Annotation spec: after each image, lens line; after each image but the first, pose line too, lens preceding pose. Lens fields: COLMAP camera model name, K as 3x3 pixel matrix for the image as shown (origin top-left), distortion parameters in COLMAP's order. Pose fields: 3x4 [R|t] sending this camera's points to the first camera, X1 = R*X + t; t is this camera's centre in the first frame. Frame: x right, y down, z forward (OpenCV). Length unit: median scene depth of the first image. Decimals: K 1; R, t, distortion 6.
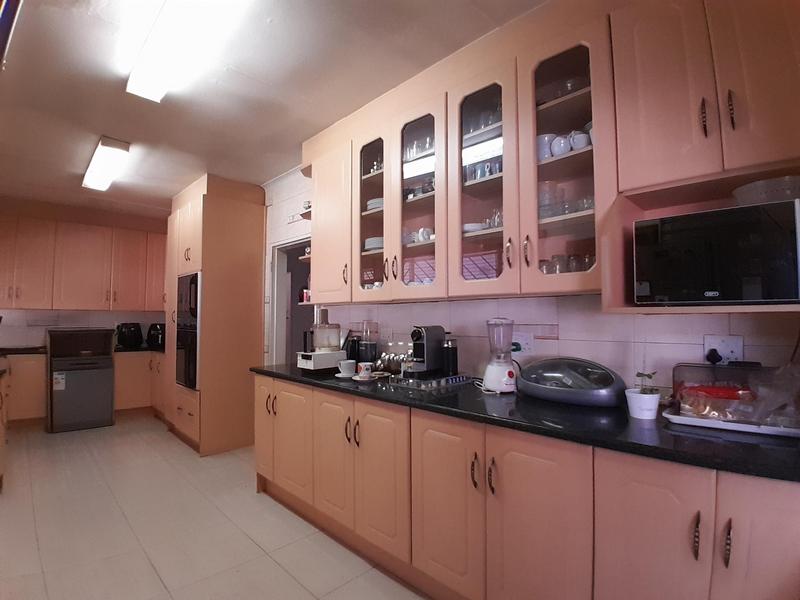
lens RADIAL K [[409.4, 0, 396.9], [0, 409.4, 301.7], [0, 0, 1]] dist [-0.025419, -0.006639]
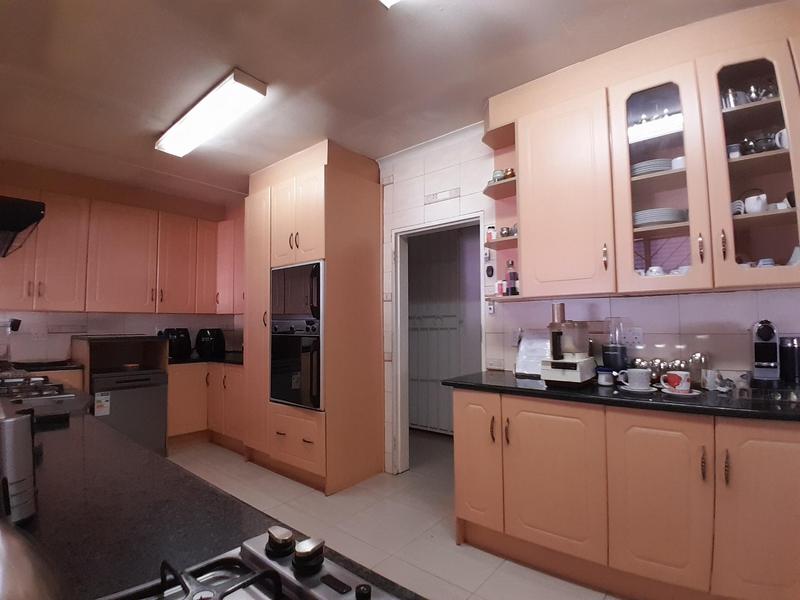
lens RADIAL K [[409.4, 0, 405.5], [0, 409.4, 302.7], [0, 0, 1]] dist [-0.025419, -0.006639]
pose [[0.994072, -0.002488, 0.108693, -0.405898], [0.003960, 0.999903, -0.013333, 0.019000], [-0.108650, 0.013685, 0.993986, 0.190996]]
